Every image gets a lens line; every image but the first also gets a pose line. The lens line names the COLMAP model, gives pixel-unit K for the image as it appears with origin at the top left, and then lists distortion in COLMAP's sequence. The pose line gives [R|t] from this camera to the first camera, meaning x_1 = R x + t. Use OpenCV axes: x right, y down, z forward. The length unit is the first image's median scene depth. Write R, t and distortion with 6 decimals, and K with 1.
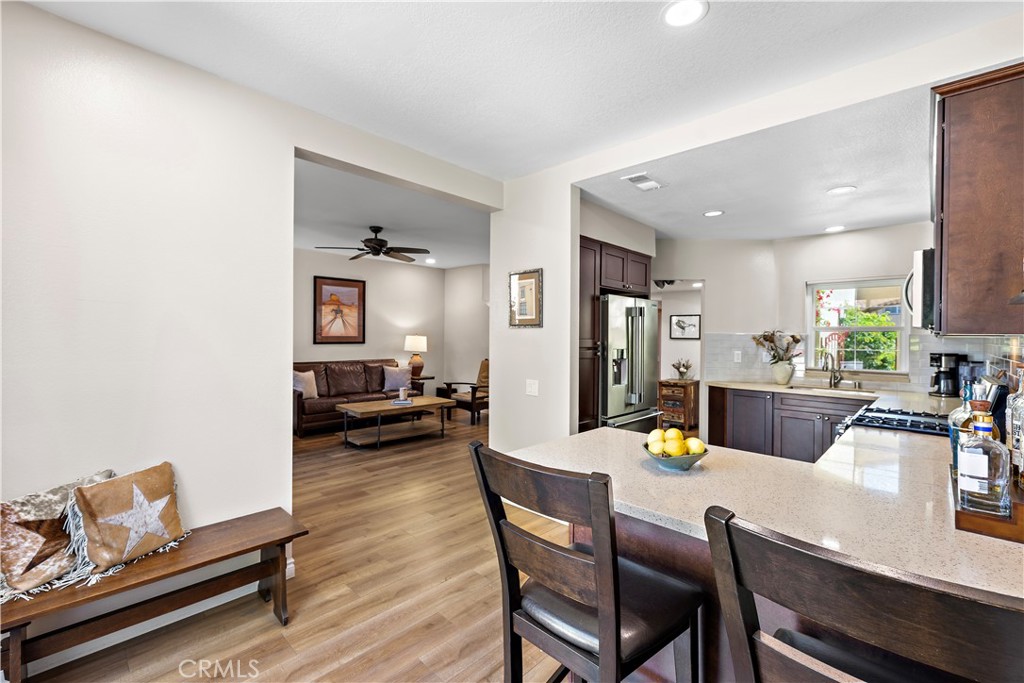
lens RADIAL K [[432.6, 0, 511.2], [0, 432.6, 337.9], [0, 0, 1]] dist [-0.004173, 0.003086]
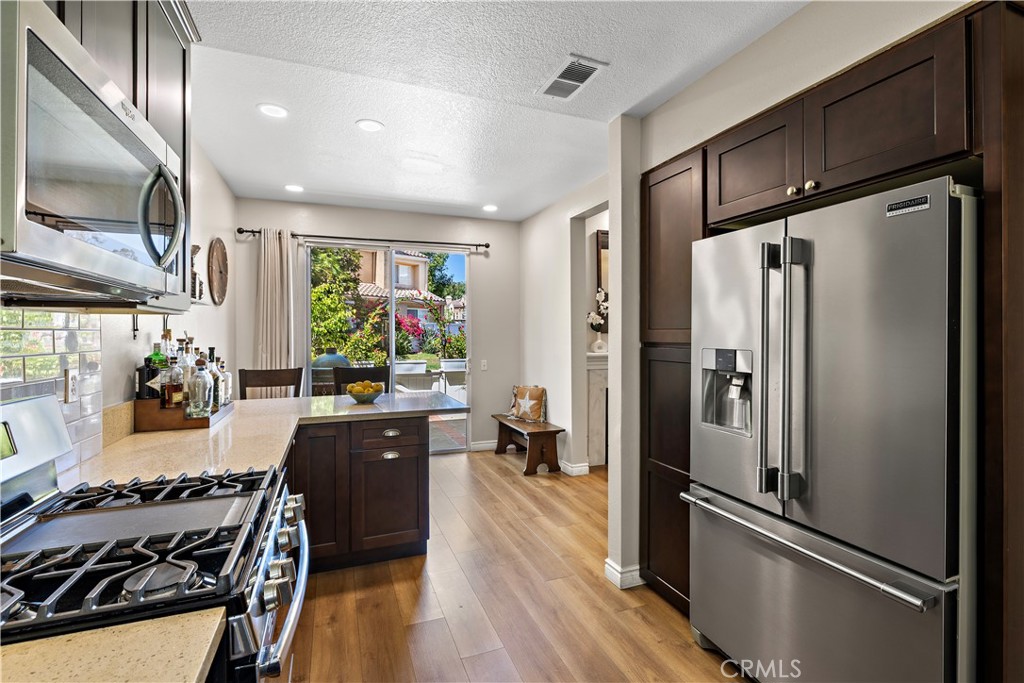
lens RADIAL K [[458.3, 0, 509.5], [0, 458.3, 334.7], [0, 0, 1]] dist [-0.005033, -0.000191]
pose [[-0.421131, -0.009785, -0.906947, 0.461003], [-0.009008, 0.999938, -0.006606, 0.009001], [0.906955, 0.005388, -0.421193, 0.585649]]
